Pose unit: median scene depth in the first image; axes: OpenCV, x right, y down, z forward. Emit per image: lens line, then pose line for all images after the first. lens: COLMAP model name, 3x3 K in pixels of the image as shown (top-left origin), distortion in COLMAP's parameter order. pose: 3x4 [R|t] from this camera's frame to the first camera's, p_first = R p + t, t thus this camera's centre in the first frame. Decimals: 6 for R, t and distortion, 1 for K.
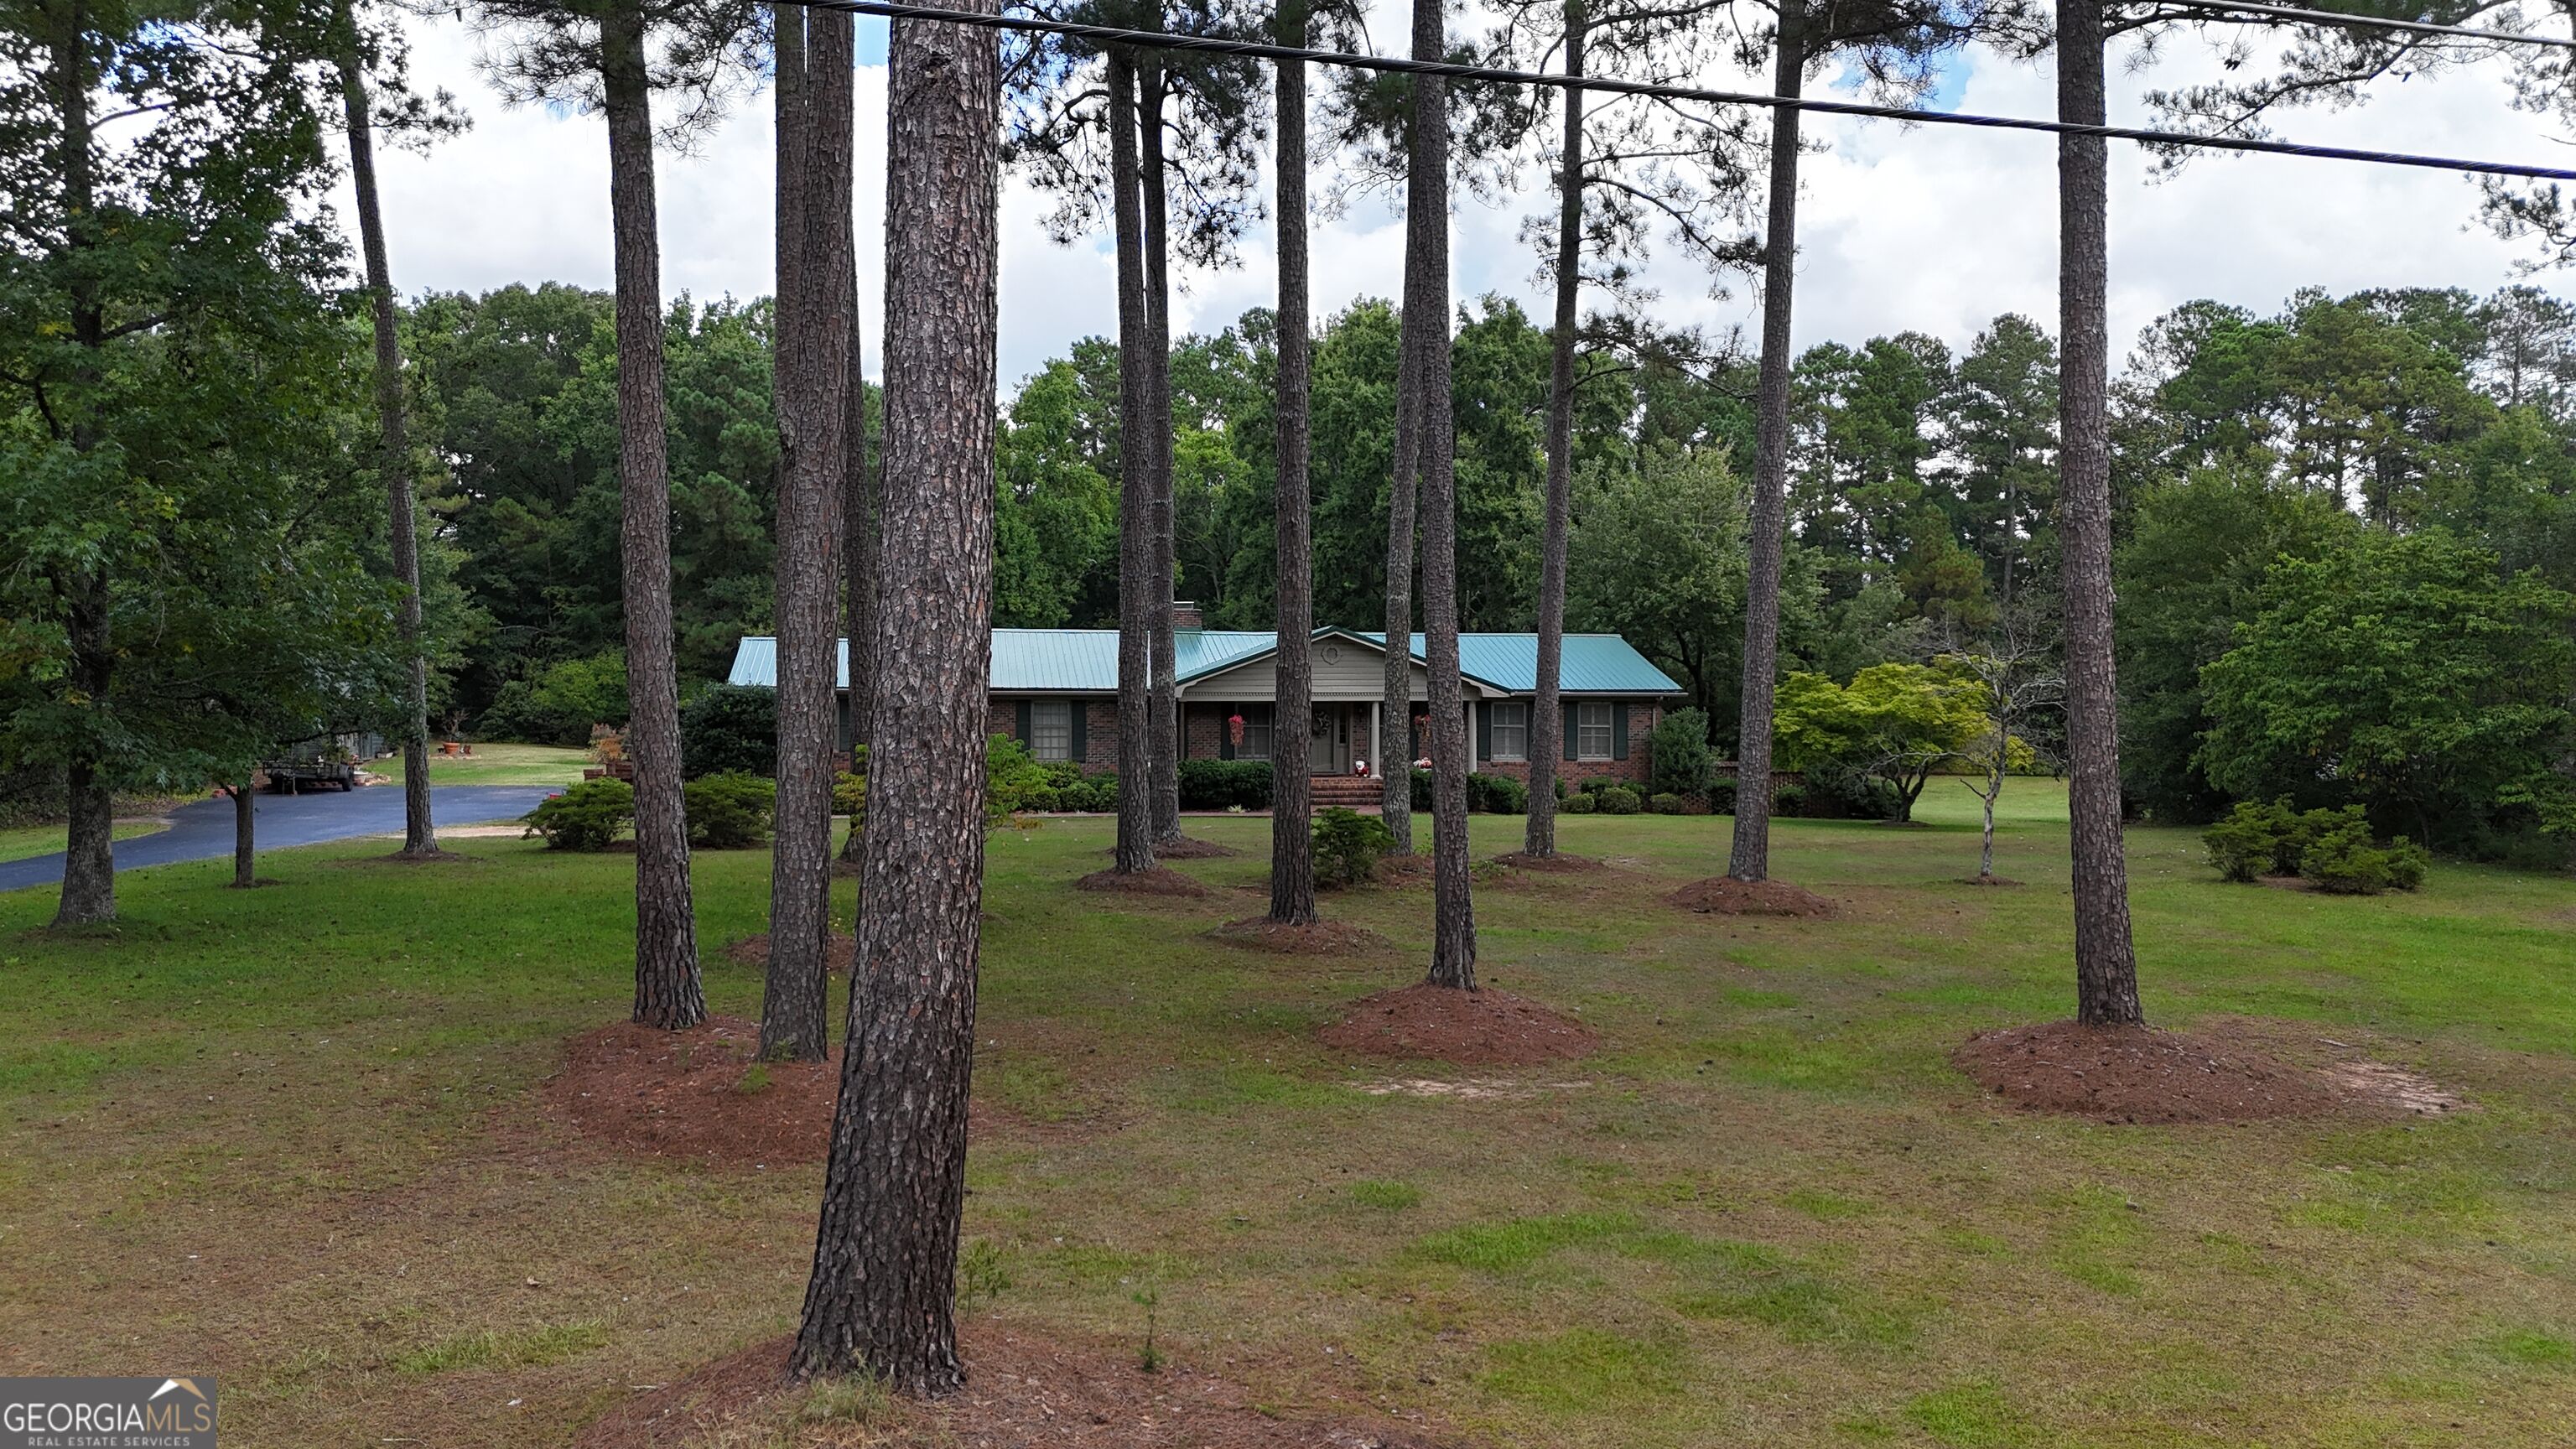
lens RADIAL K [[1885.9, 0, 1288.0], [0, 1885.9, 724.5], [0, 0, 1]] dist [0.093310, -0.120995]
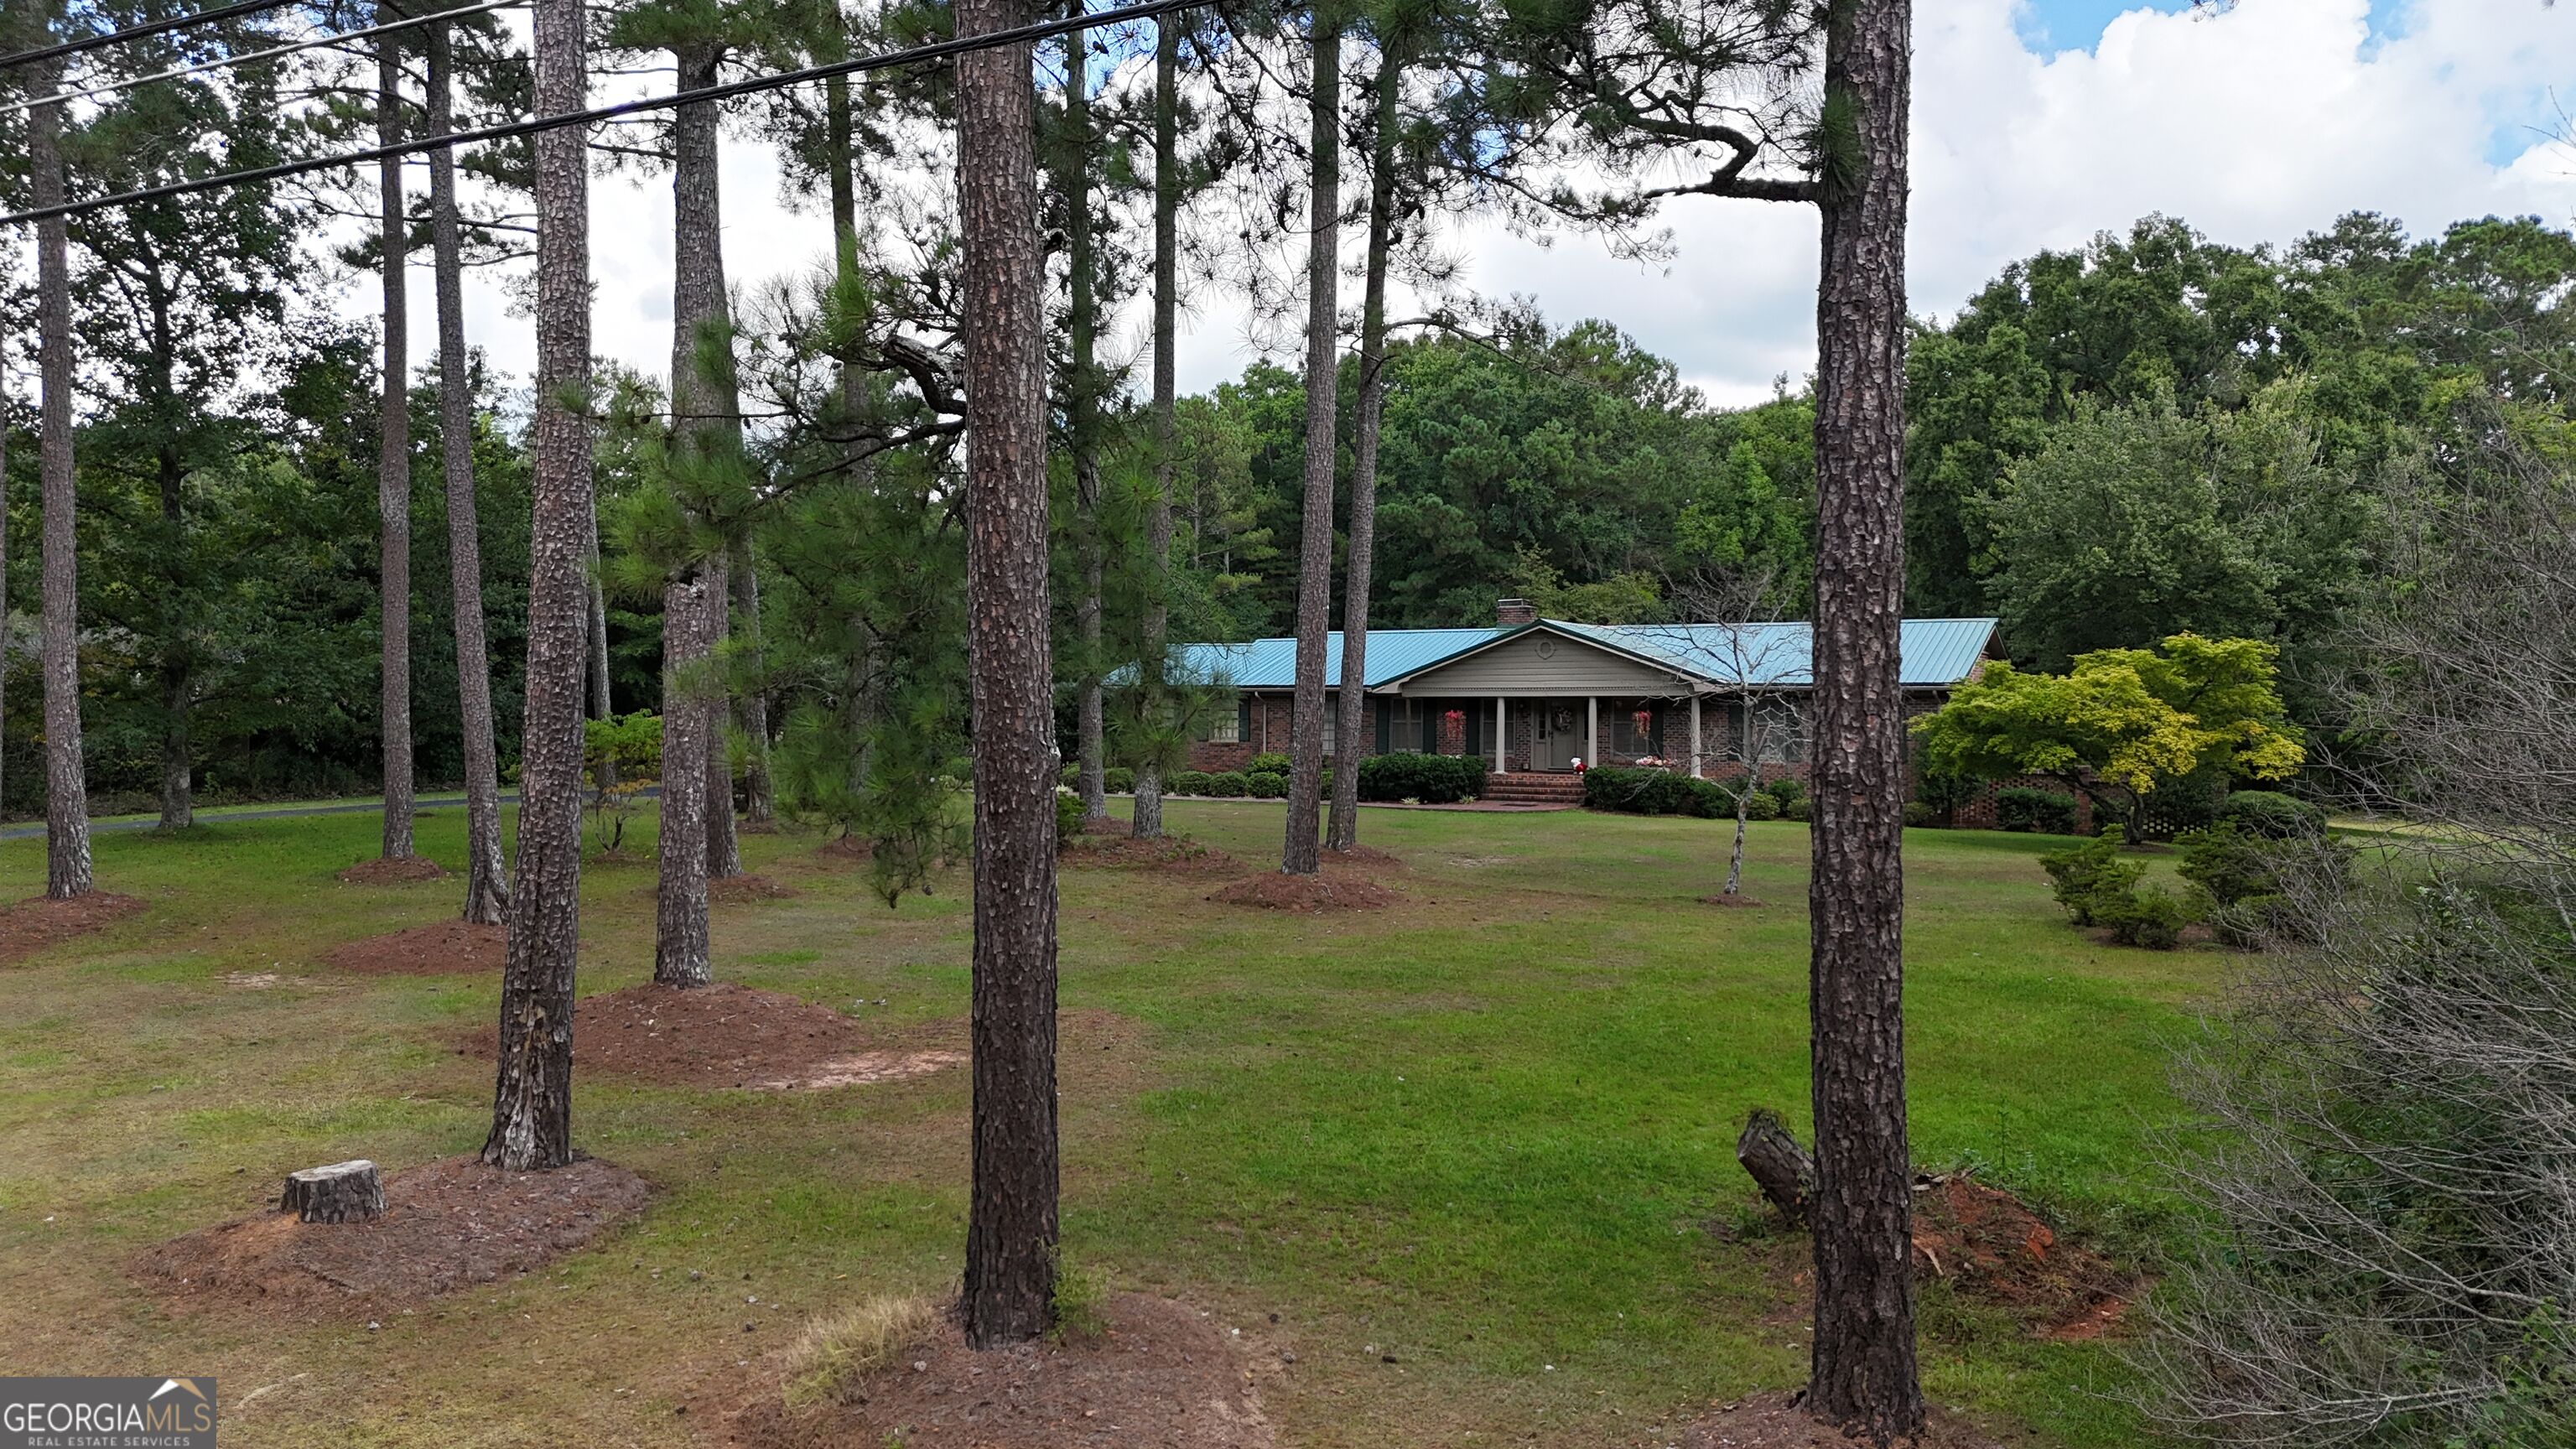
lens RADIAL K [[1886.5, 0, 1288.0], [0, 1886.5, 724.5], [0, 0, 1]] dist [0.082678, -0.094475]
pose [[0.782168, 0.005850, -0.623040, 0.652353], [-0.006123, 0.999980, 0.001703, 0.001662], [0.623037, 0.002483, 0.782188, 0.171863]]
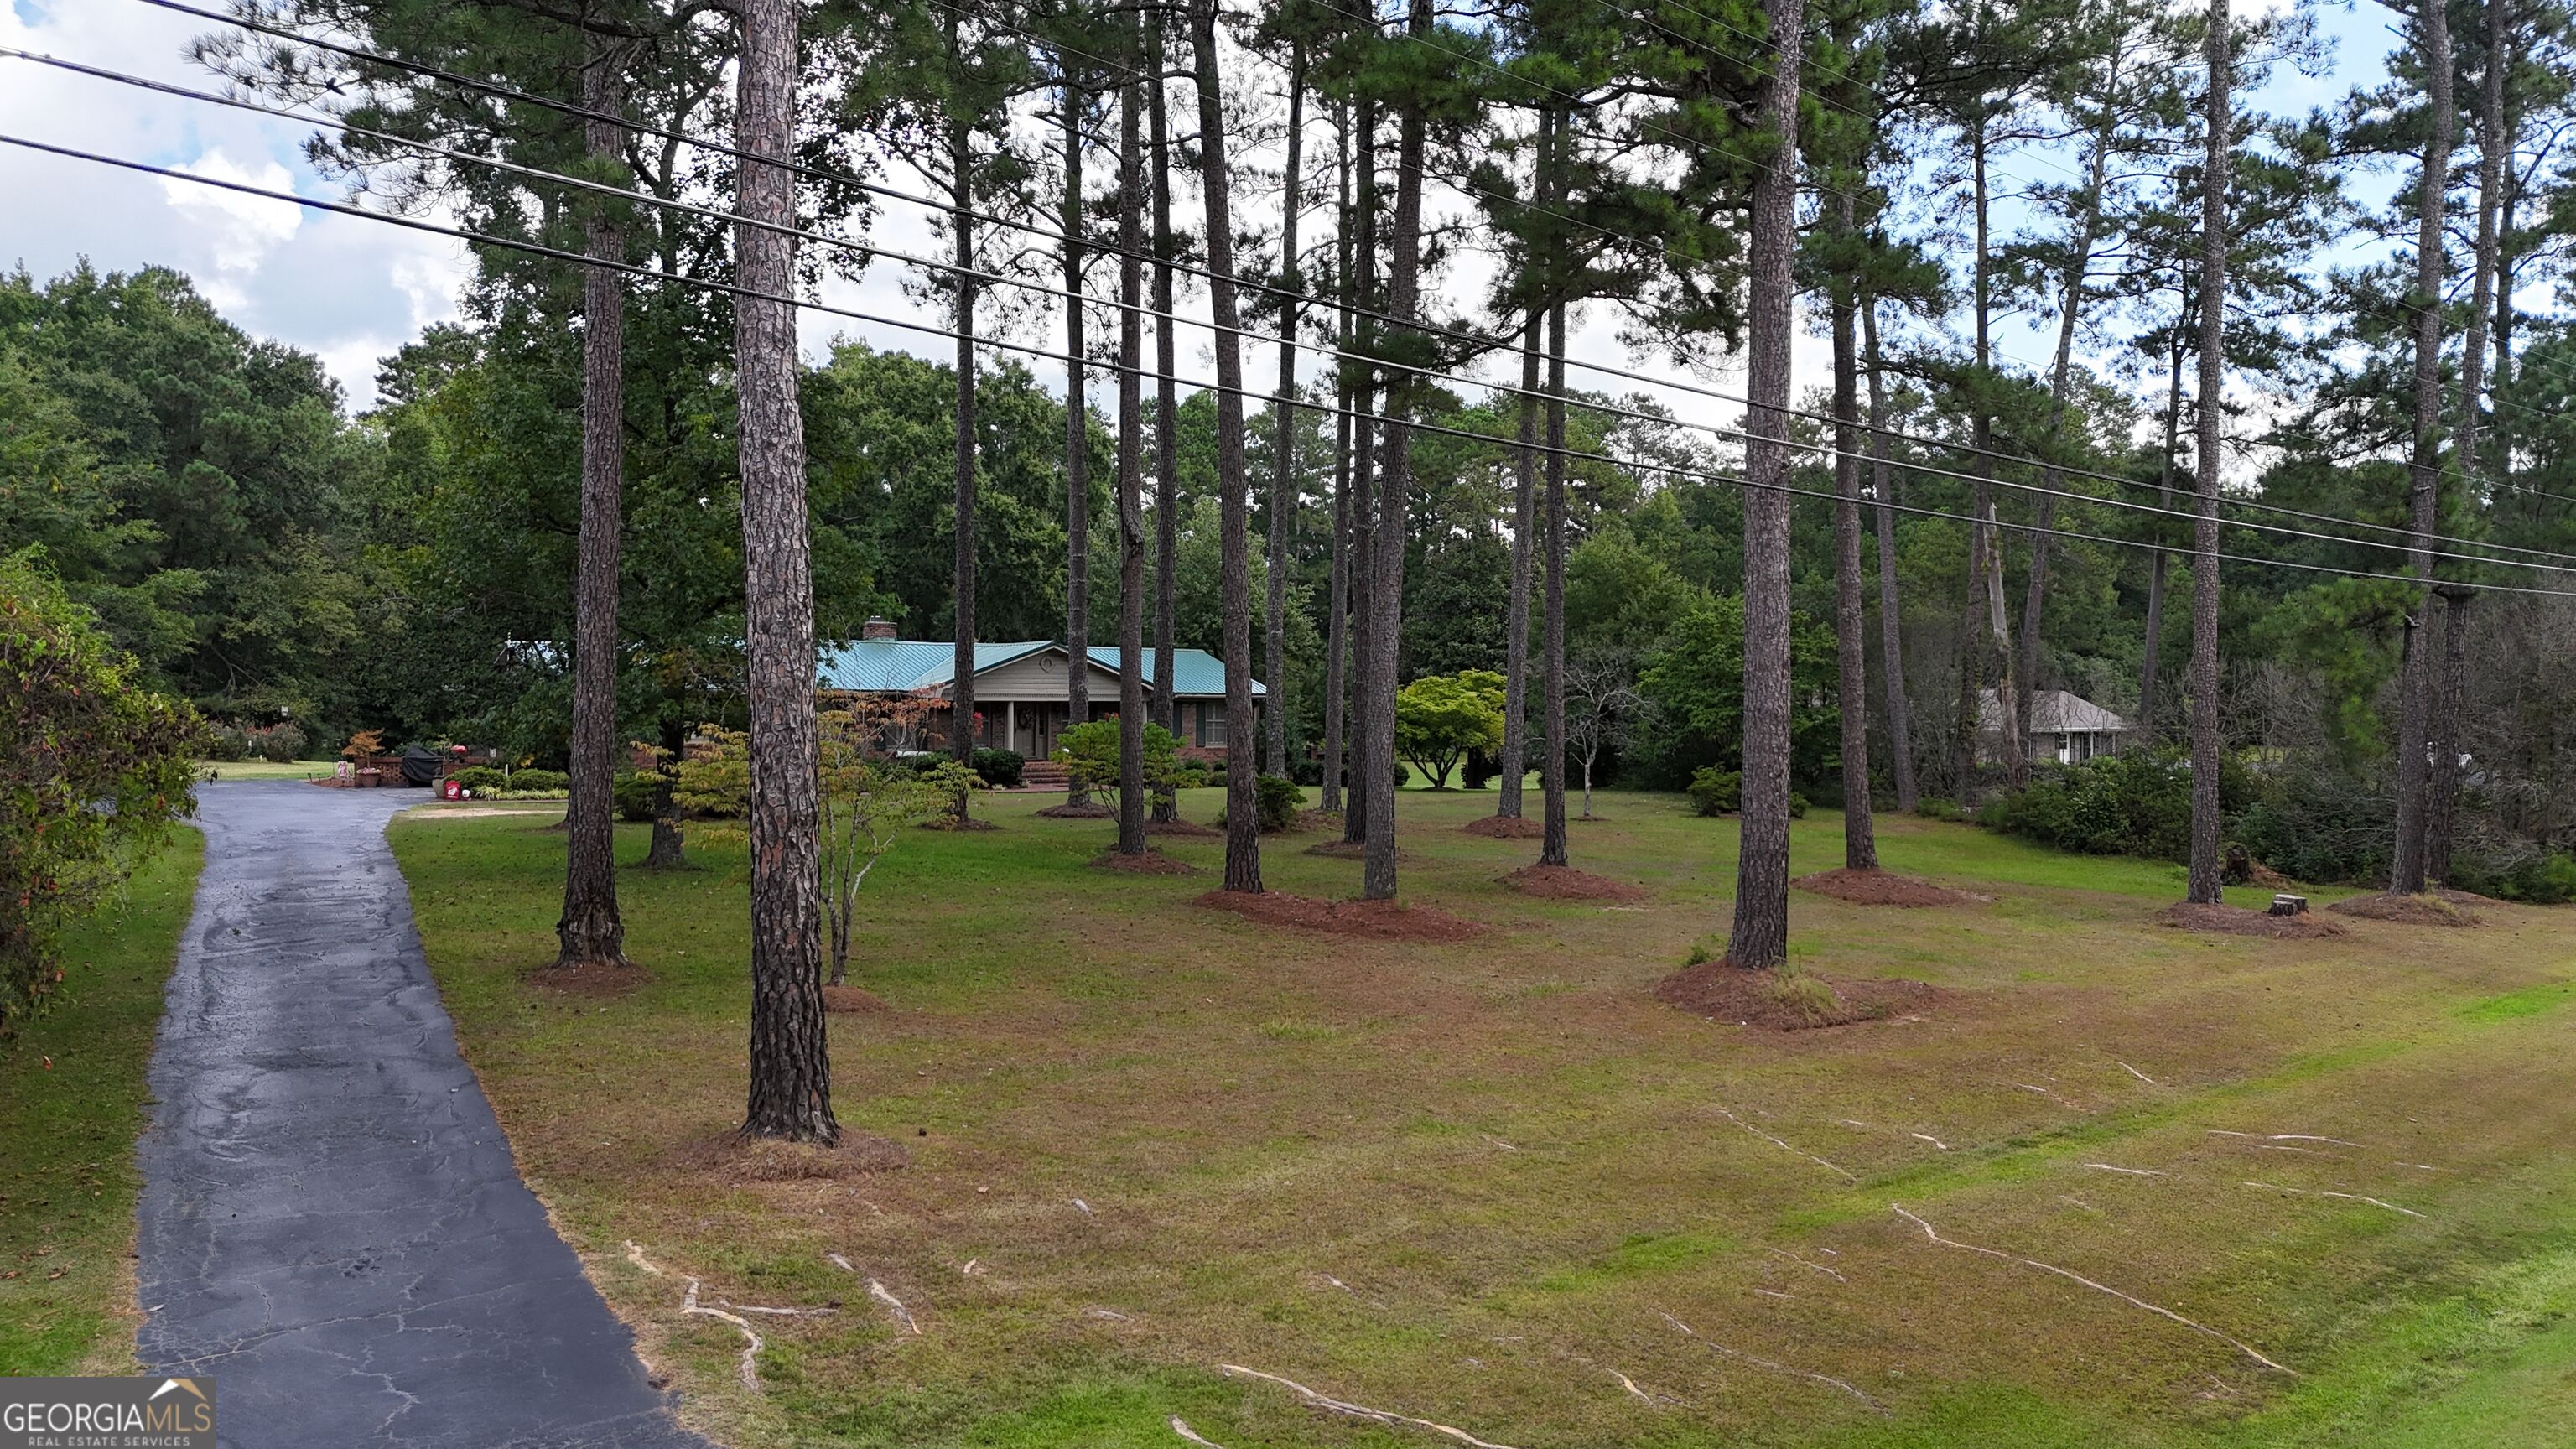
lens RADIAL K [[1885.7, 0, 1280.7], [0, 1885.7, 725.8], [0, 0, 1]] dist [0.089333, -0.089039]
pose [[0.899360, -0.002226, 0.437203, -0.479537], [0.001027, 0.999995, 0.002978, 0.001132], [-0.437207, -0.002229, 0.899358, -0.253199]]
